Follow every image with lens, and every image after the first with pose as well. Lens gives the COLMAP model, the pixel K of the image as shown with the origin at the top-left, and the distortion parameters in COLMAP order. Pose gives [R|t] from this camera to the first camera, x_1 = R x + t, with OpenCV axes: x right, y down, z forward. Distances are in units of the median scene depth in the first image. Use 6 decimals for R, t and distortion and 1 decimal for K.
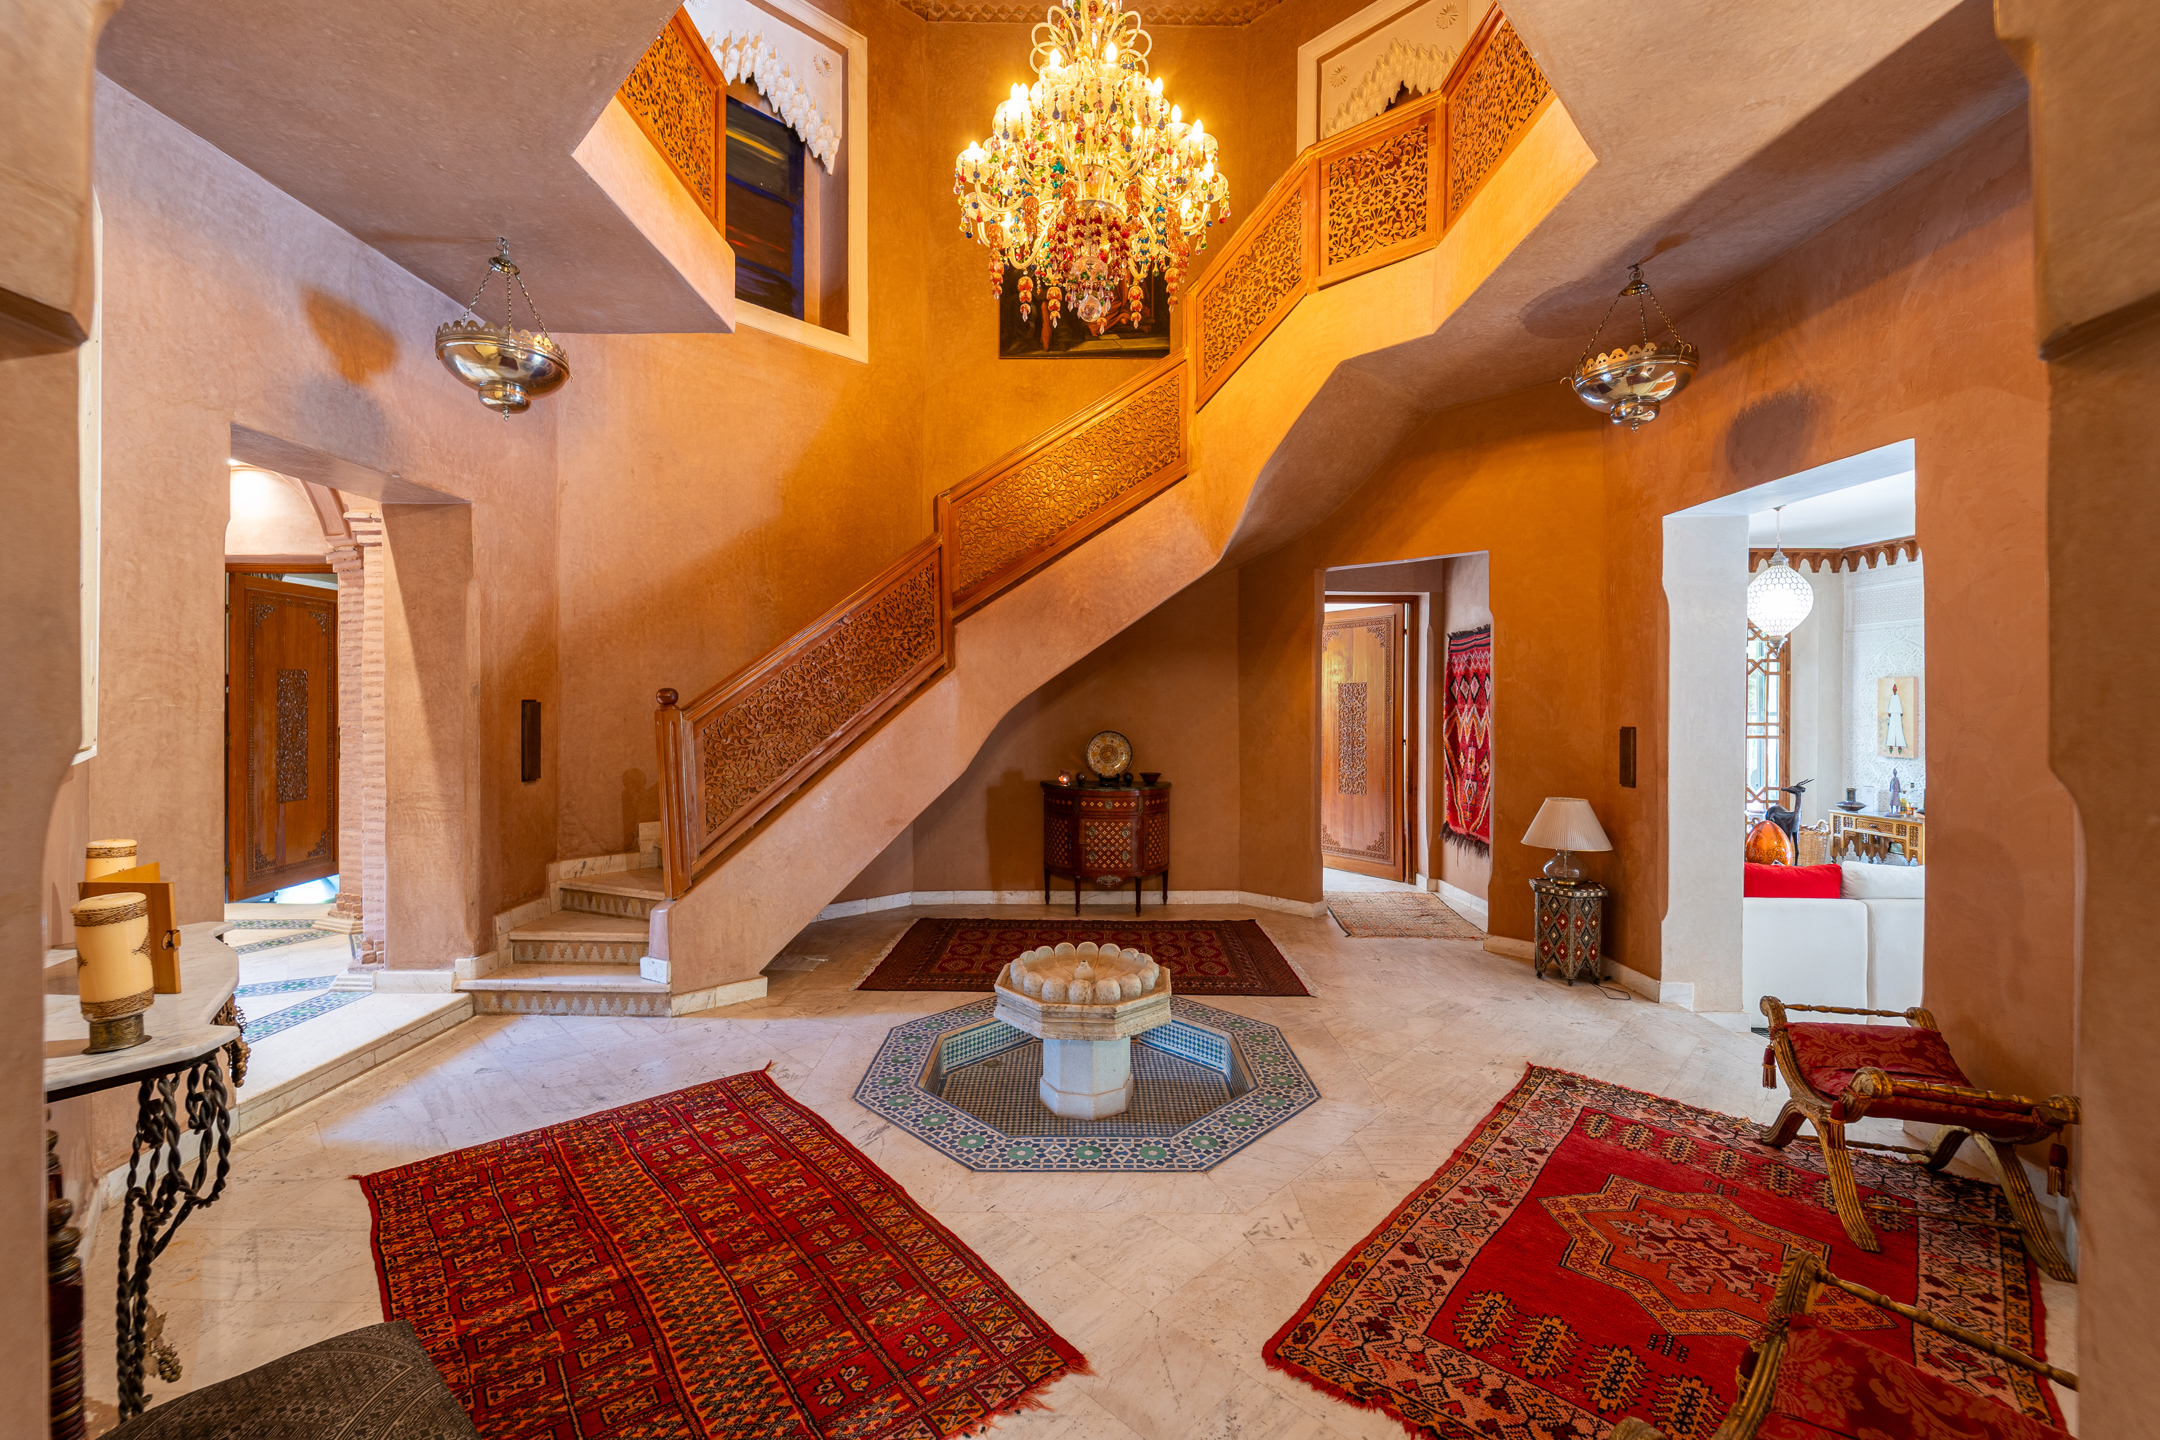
lens RADIAL K [[880.1, 0, 1081.6], [0, 880.1, 716.4], [0, 0, 1]] dist [-0.000470, -0.000439]
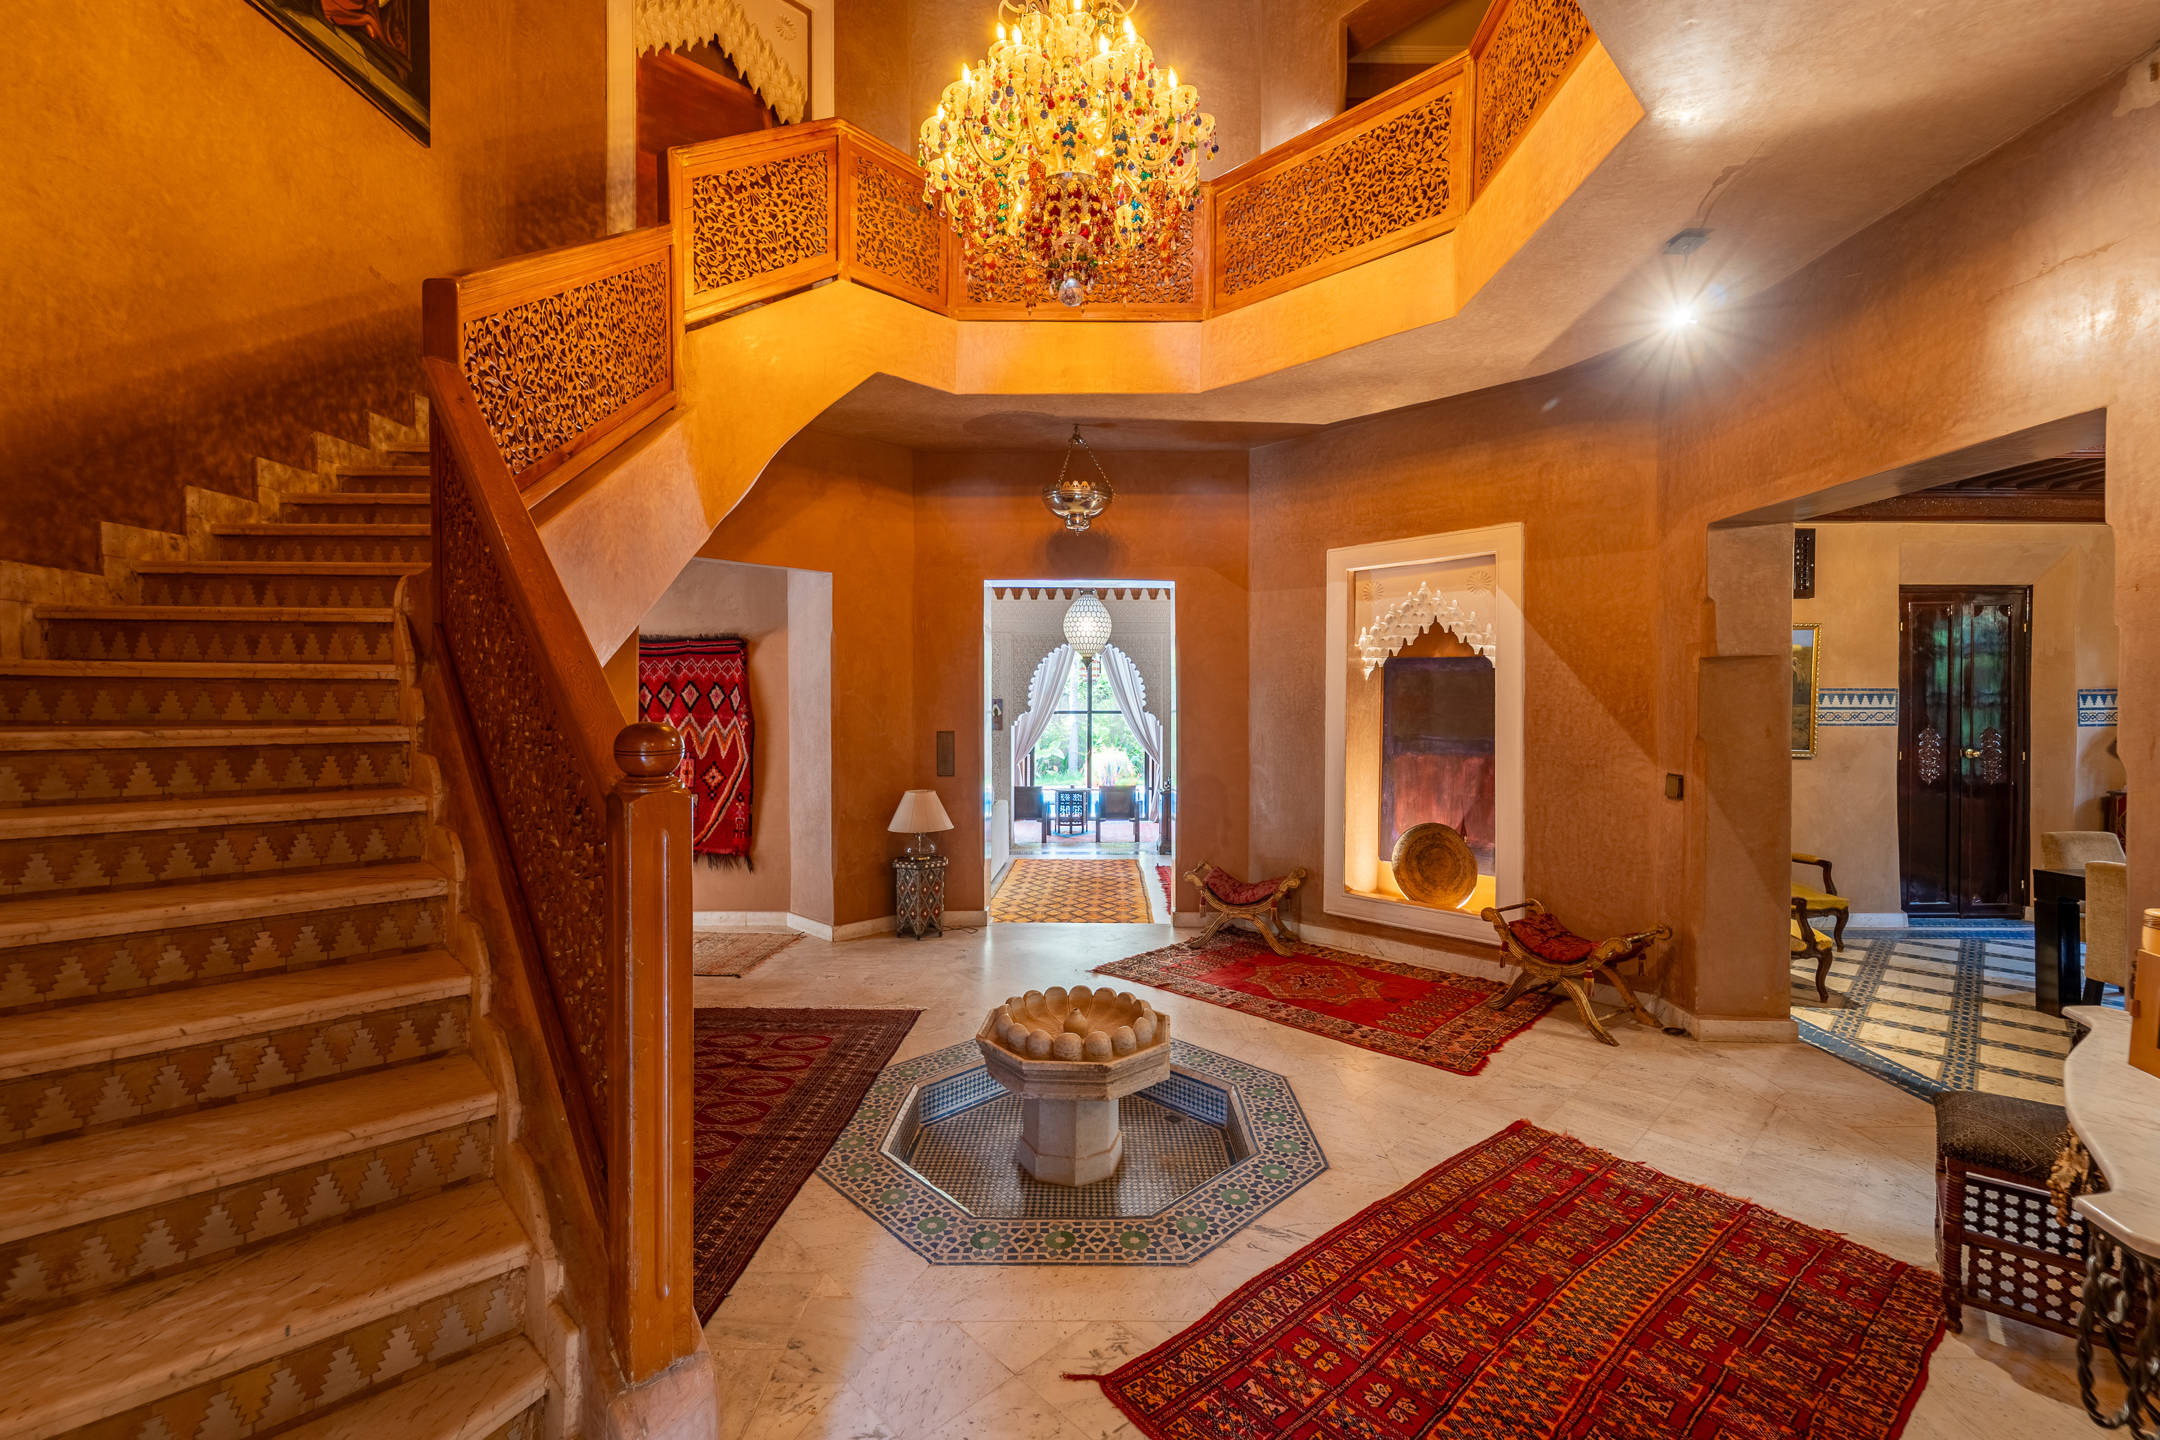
lens RADIAL K [[915.6, 0, 1080.0], [0, 915.6, 720.0], [0, 0, 1]] dist [-0.001351, -0.000466]
pose [[0.009824, -0.024798, 0.999644, -0.707089], [0.016019, 0.999568, 0.024638, -0.032539], [-0.999823, 0.015771, 0.010217, 0.743774]]
